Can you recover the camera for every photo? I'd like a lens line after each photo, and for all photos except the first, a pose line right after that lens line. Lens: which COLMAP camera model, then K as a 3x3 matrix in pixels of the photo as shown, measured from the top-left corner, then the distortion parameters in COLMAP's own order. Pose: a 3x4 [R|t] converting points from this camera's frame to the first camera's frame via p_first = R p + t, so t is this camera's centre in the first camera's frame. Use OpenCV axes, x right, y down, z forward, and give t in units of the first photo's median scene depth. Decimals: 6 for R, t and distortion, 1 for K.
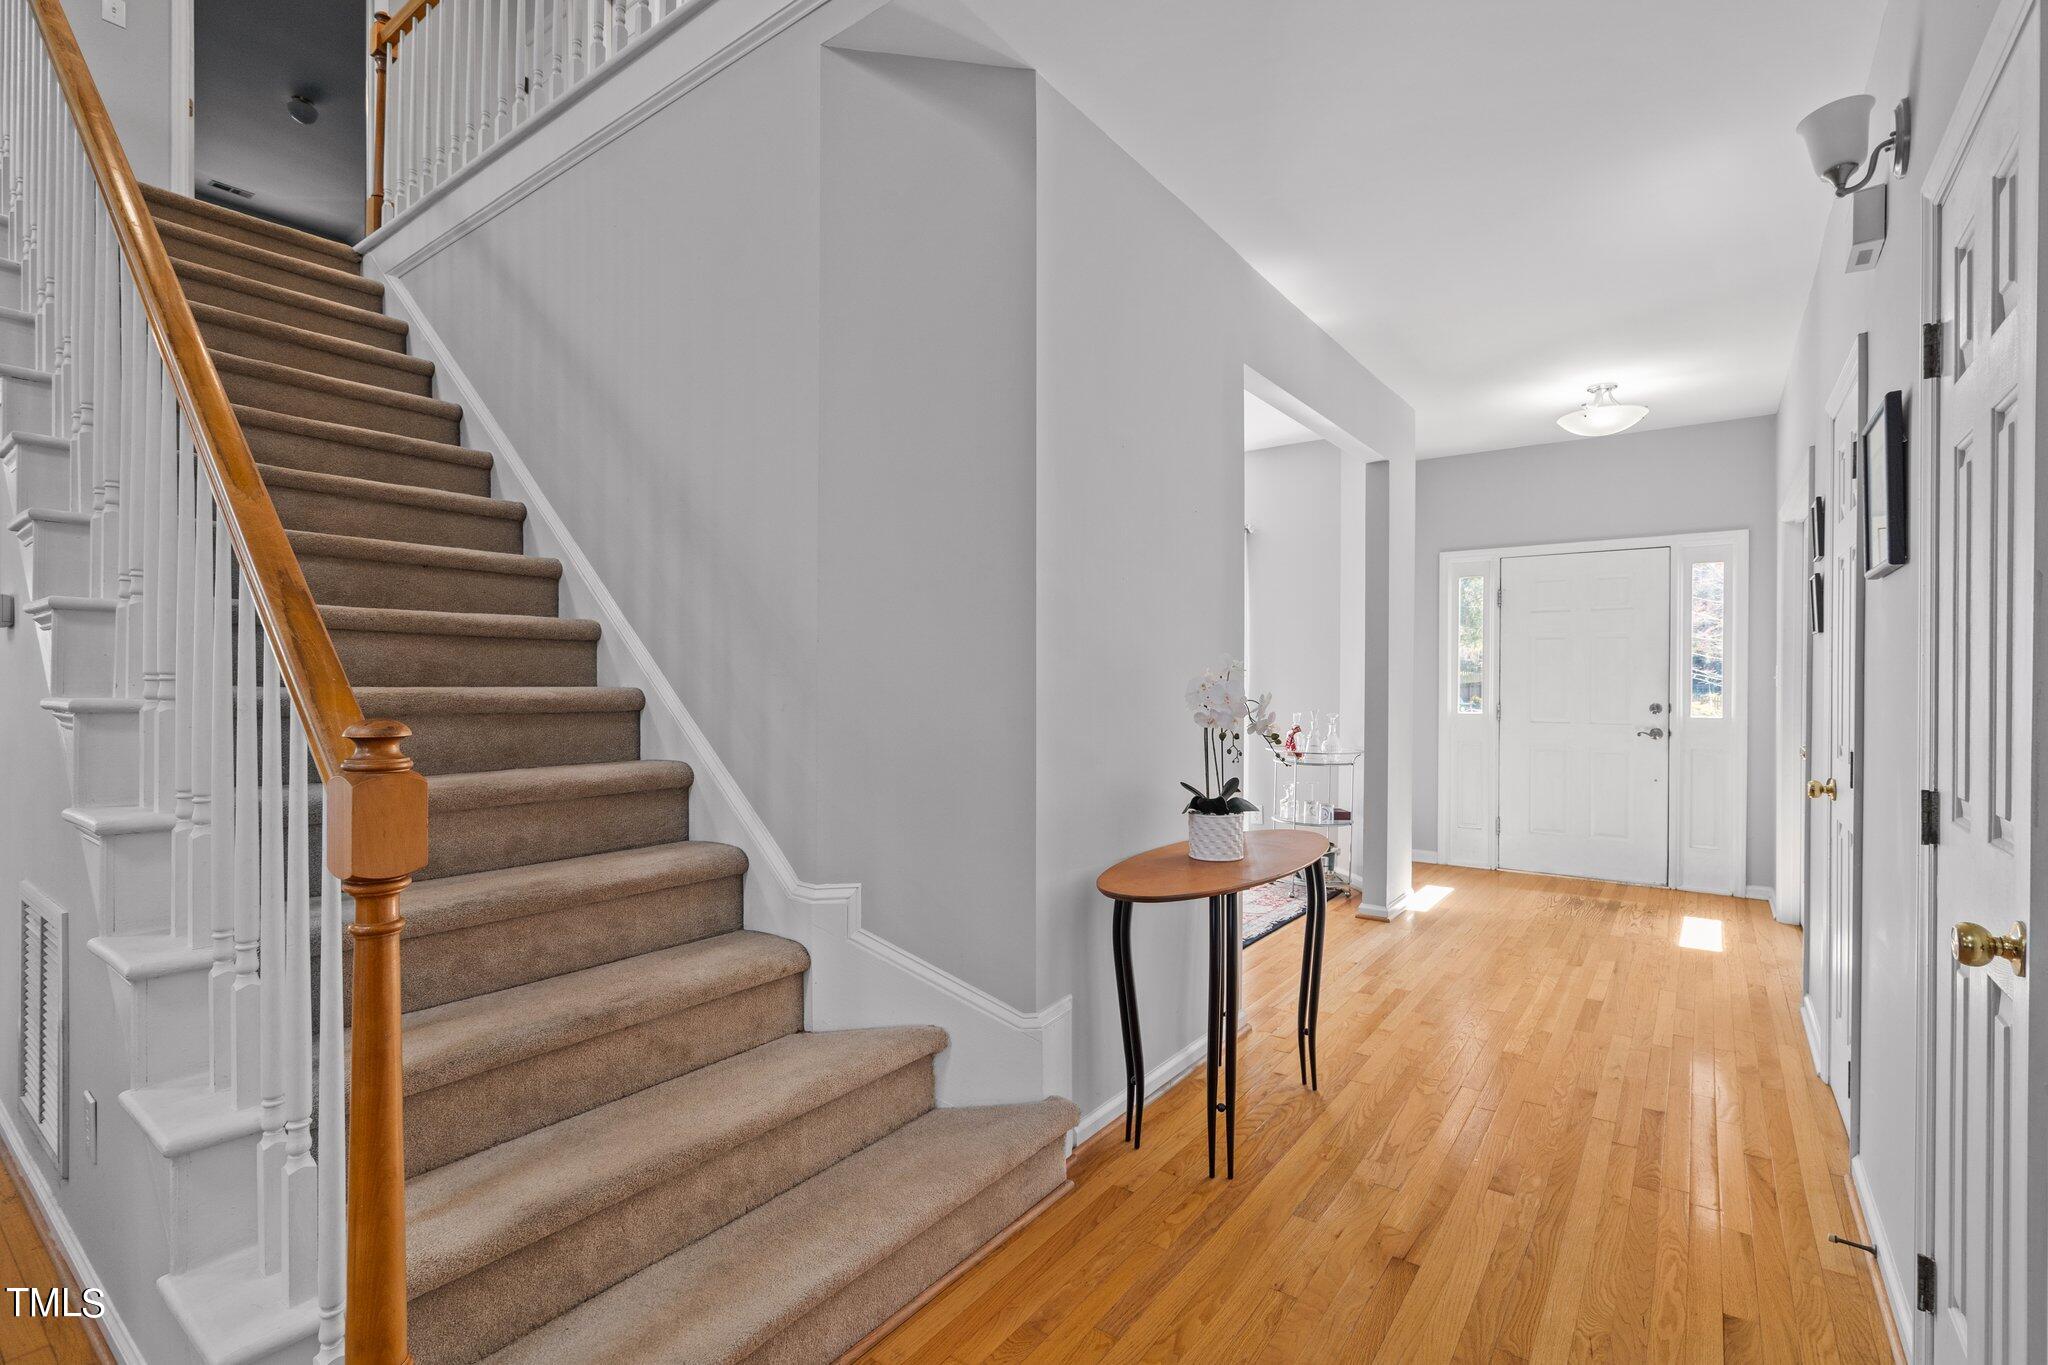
lens RADIAL K [[931.7, 0, 1023.6], [0, 931.7, 687.7], [0, 0, 1]] dist [-0.006209, 0.003346]
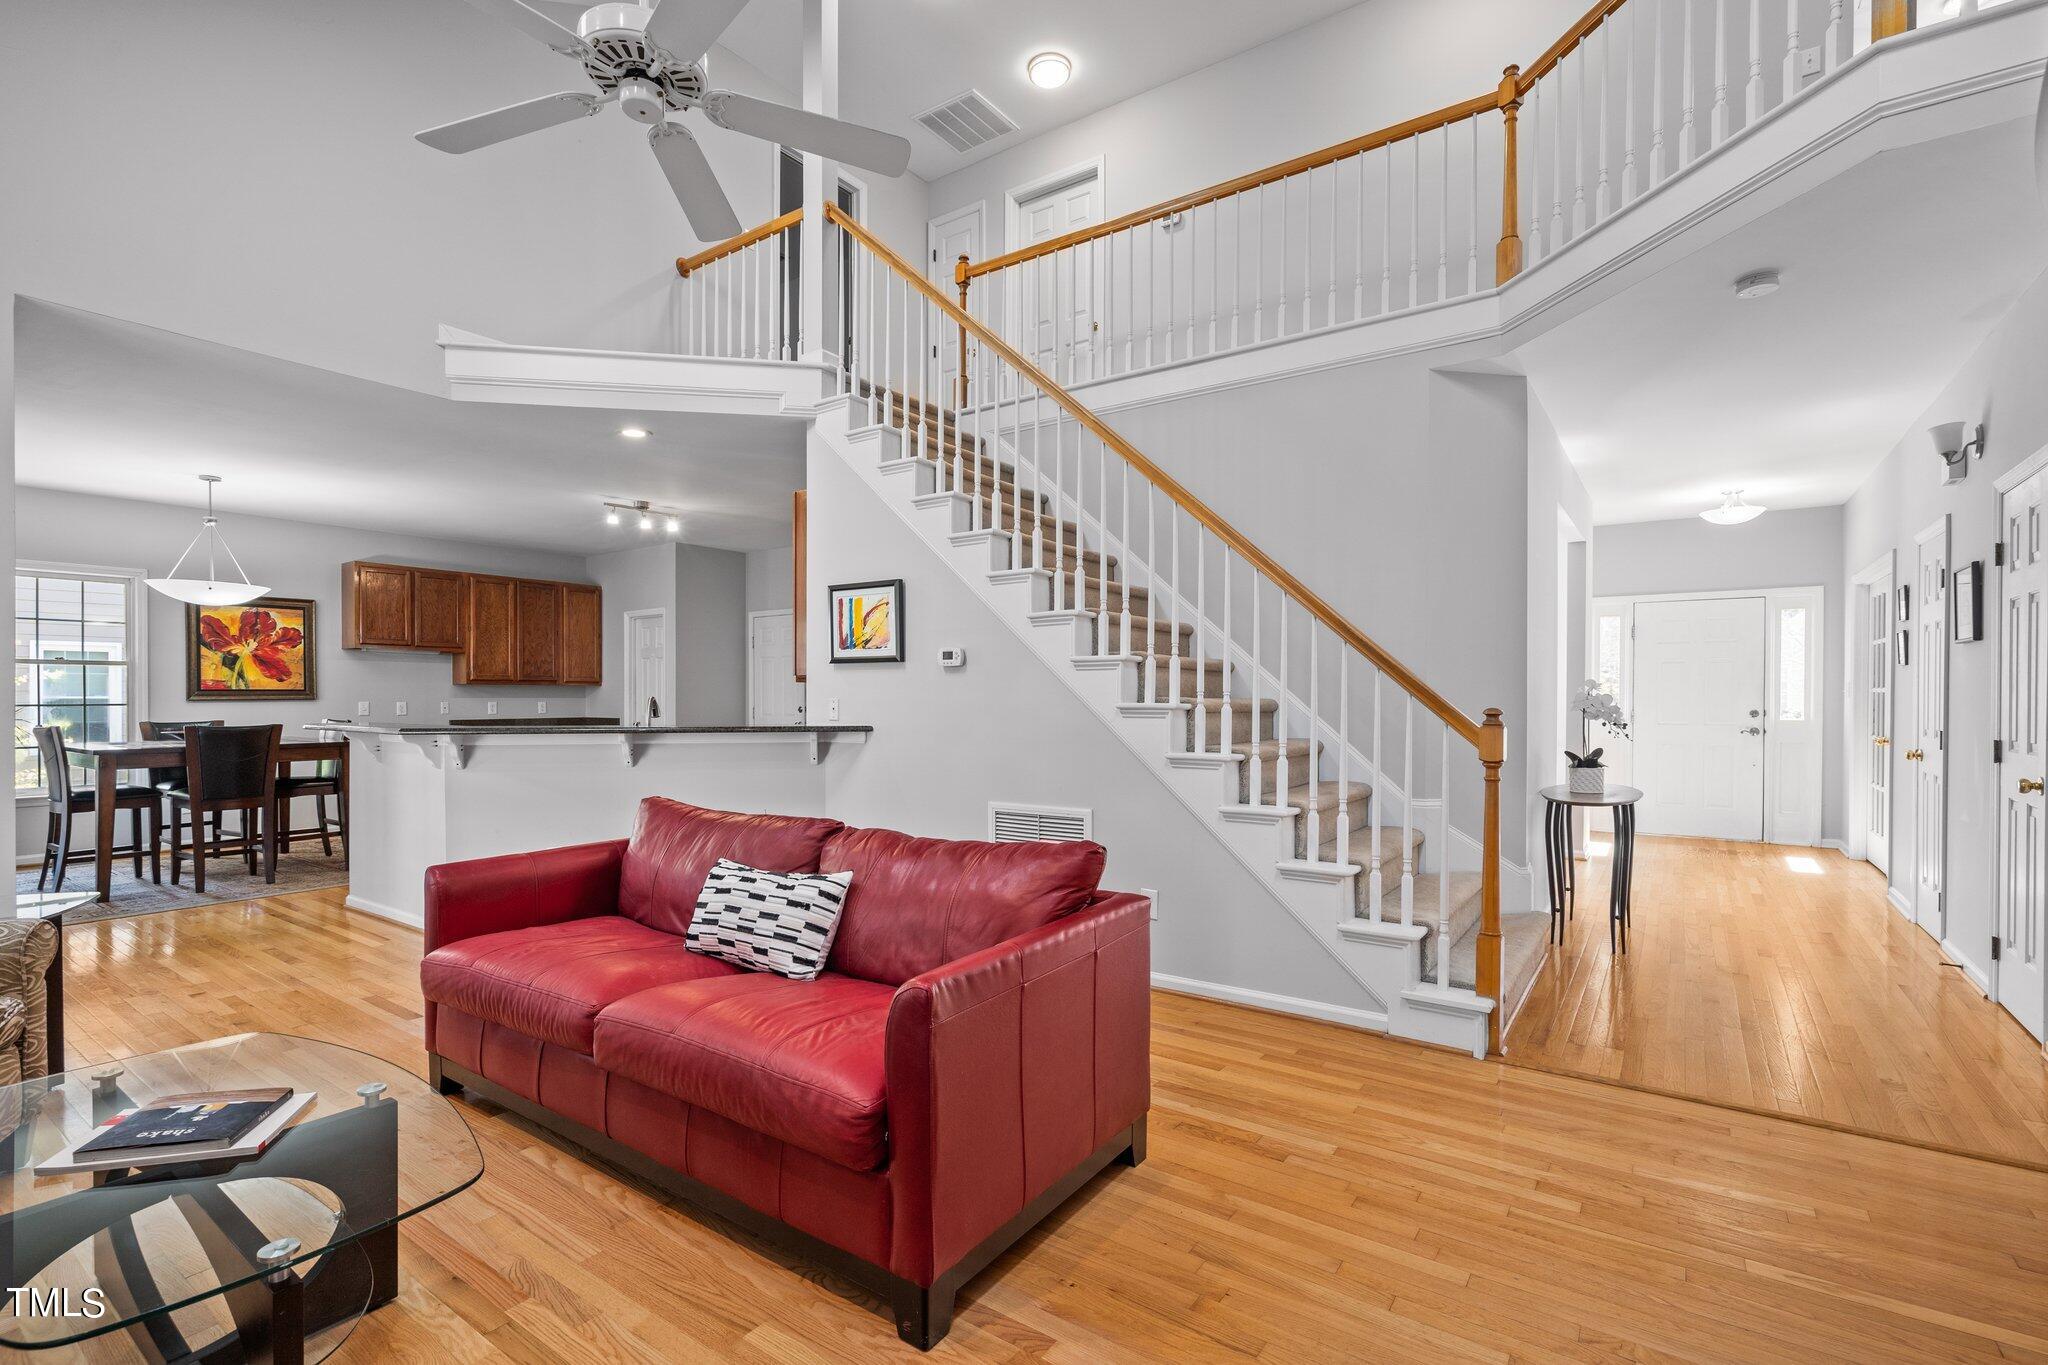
lens RADIAL K [[931.7, 0, 1038.2], [0, 931.7, 703.8], [0, 0, 1]] dist [-0.006209, 0.003346]
pose [[0.999734, -0.000527, 0.023048, -0.882502], [0.000466, 0.999996, 0.002681, 0.007150], [-0.023049, -0.002670, 0.999731, -0.758352]]
